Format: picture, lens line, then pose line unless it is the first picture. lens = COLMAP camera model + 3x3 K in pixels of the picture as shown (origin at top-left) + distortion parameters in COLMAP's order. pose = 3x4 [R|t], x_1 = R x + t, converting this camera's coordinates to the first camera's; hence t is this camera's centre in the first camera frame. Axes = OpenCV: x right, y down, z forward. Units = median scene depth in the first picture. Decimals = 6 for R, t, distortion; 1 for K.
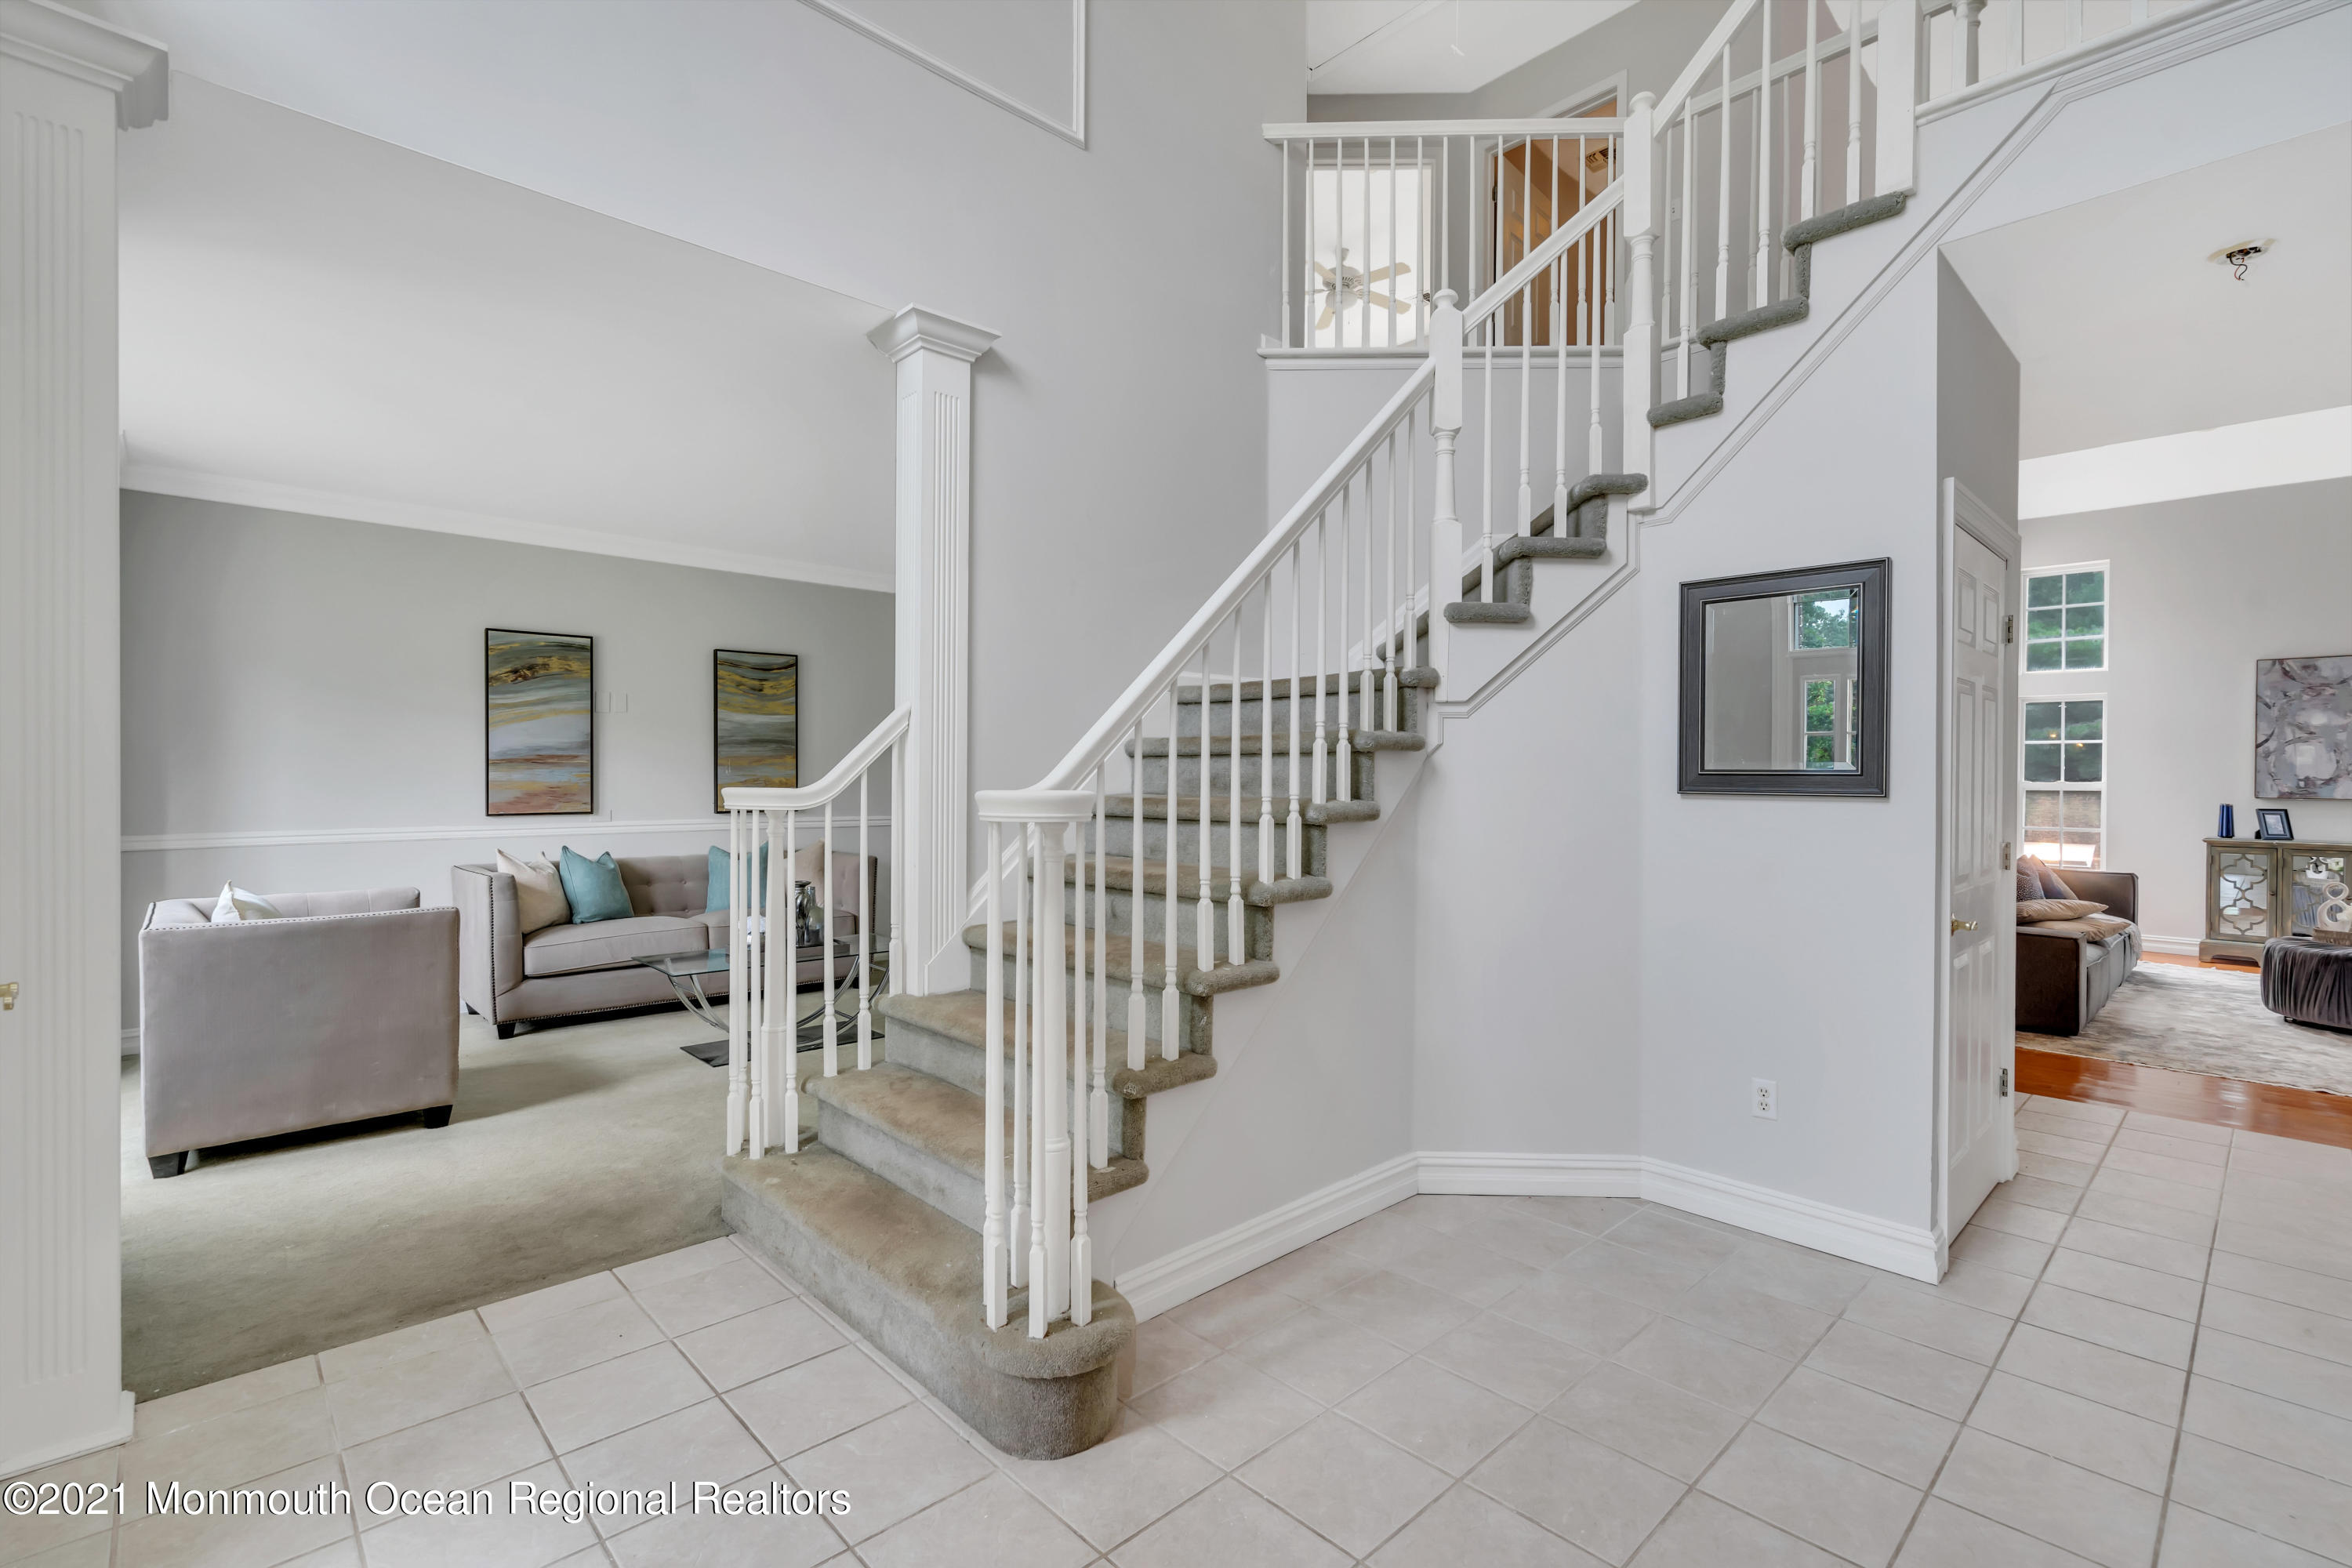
lens RADIAL K [[1060.0, 0, 1176.0], [0, 1060.0, 784.0], [0, 0, 1]] dist [-0.006896, 0.004571]
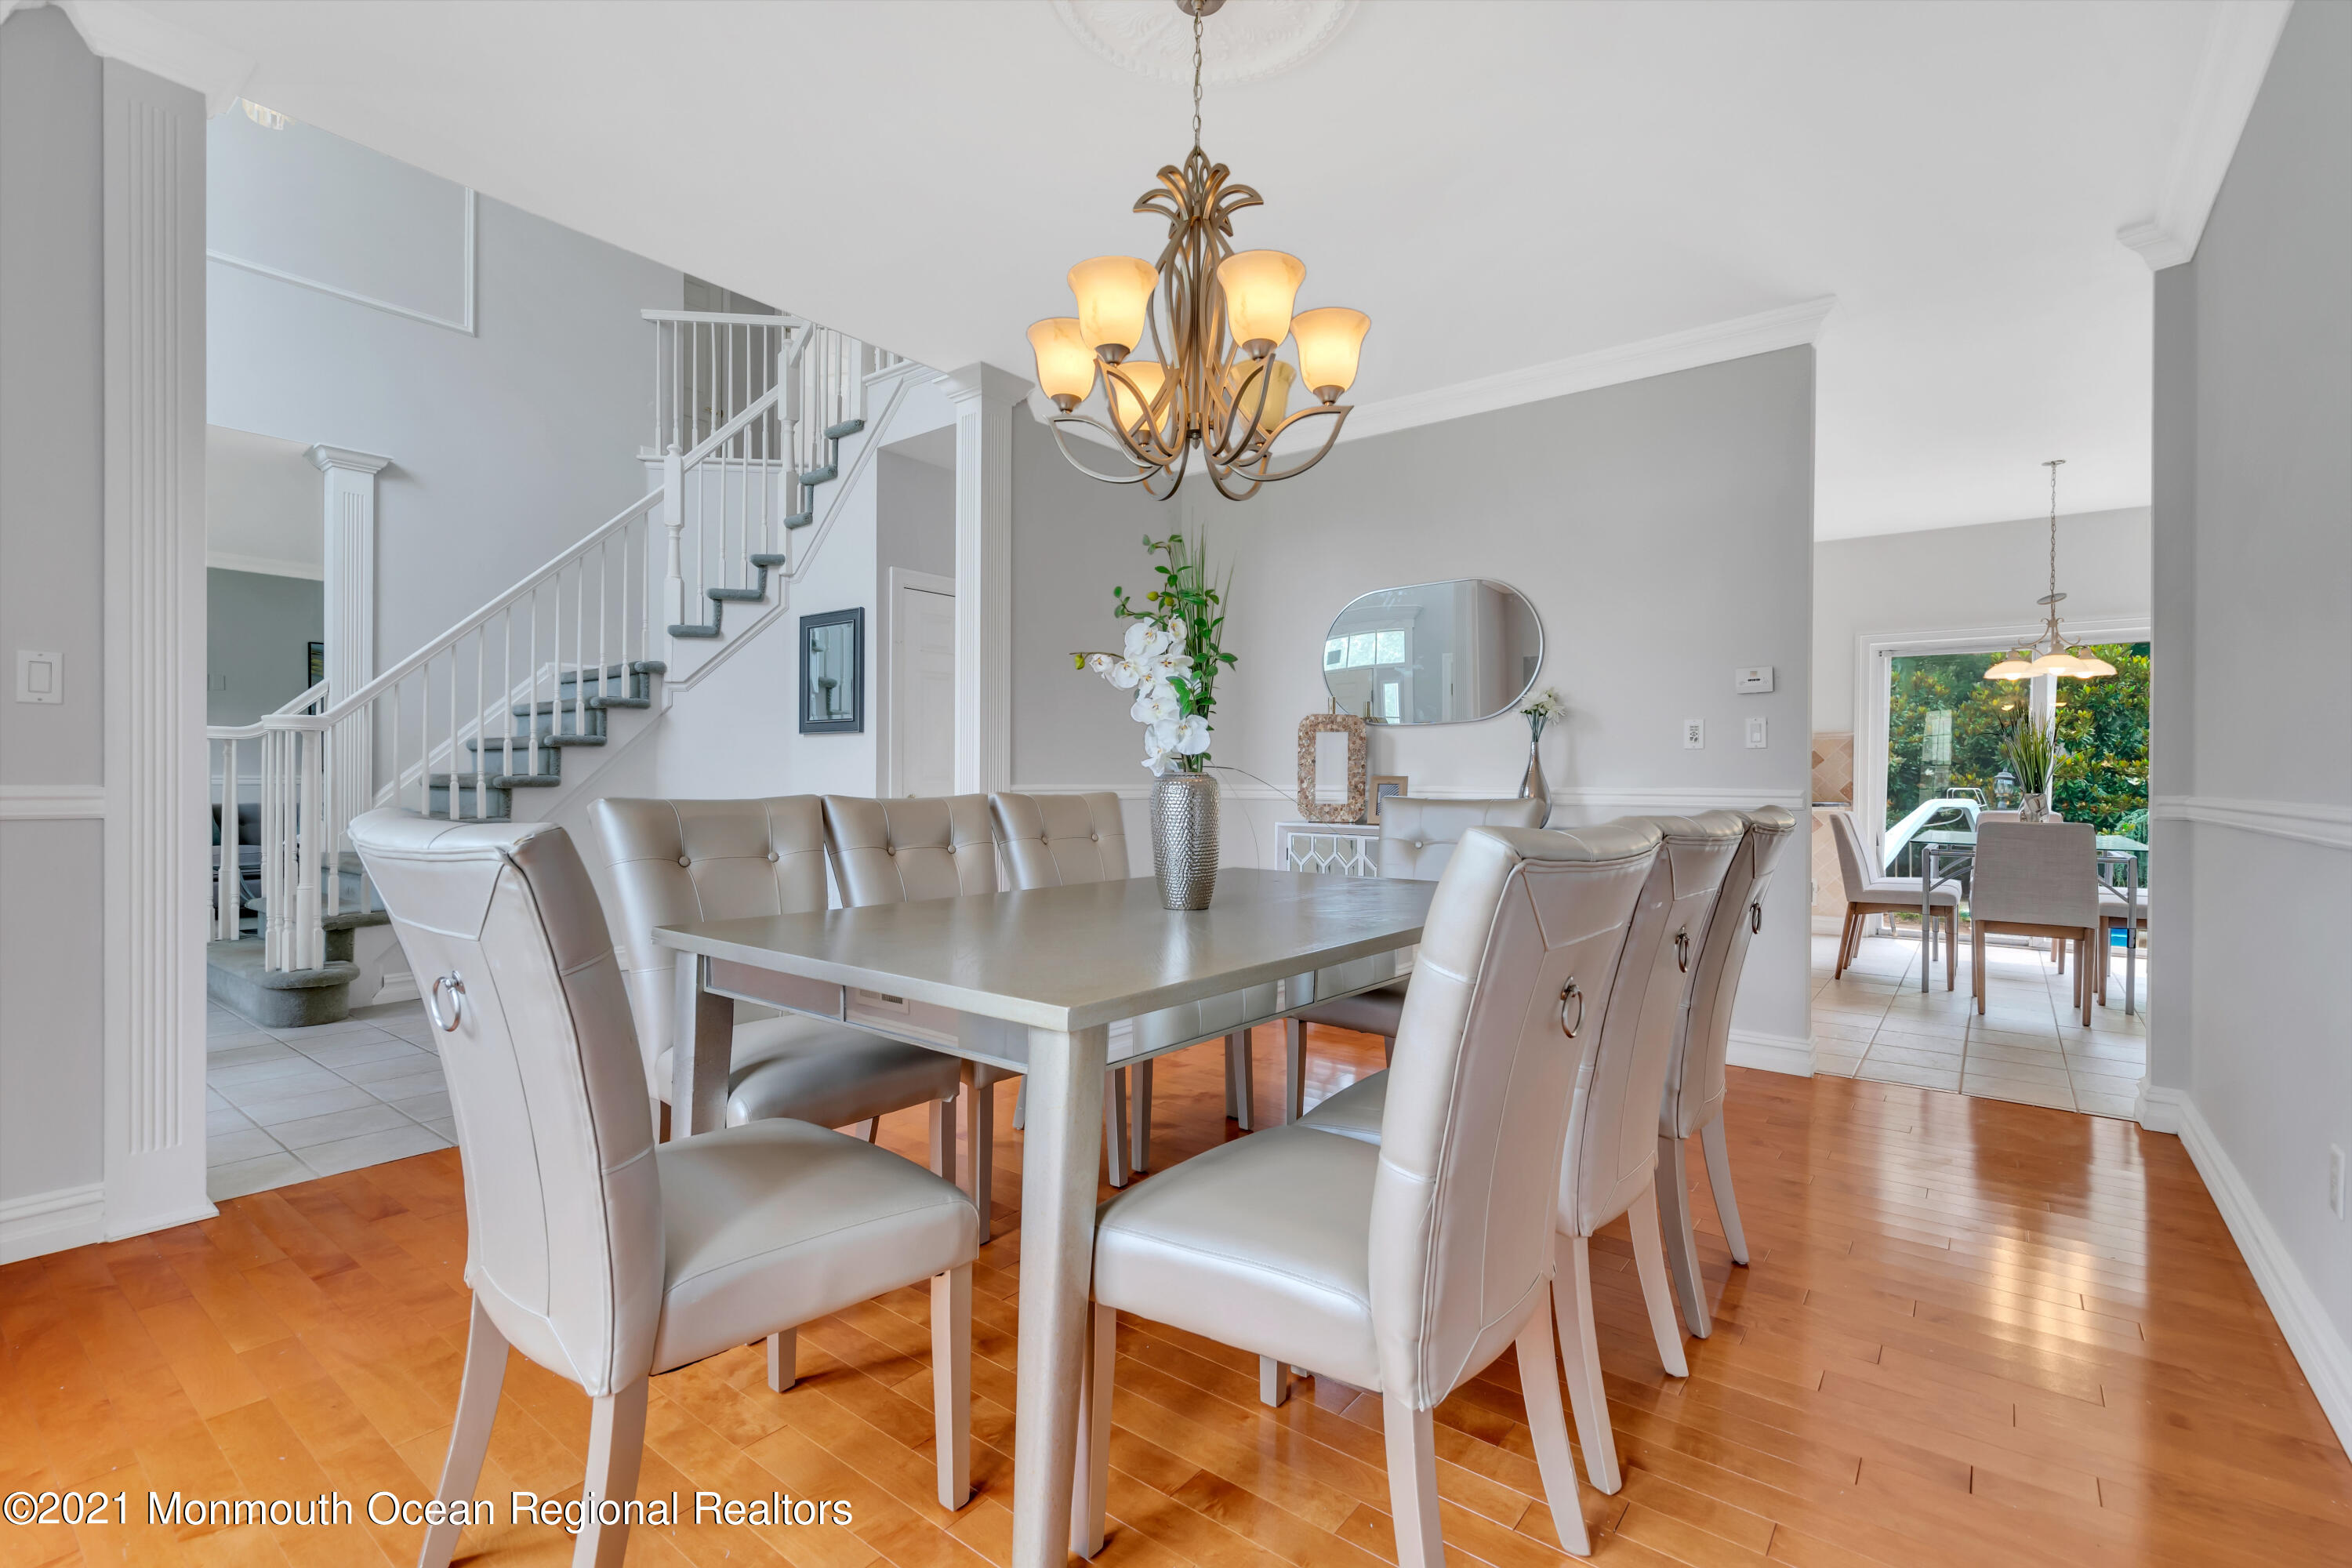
lens RADIAL K [[1048.5, 0, 1179.8], [0, 1048.5, 789.3], [0, 0, 1]] dist [0.001292, 0.000115]
pose [[0.988479, -0.004234, 0.151297, 0.788801], [0.003588, 0.999983, 0.004542, 0.091332], [-0.151314, -0.003947, 0.988478, -0.802593]]
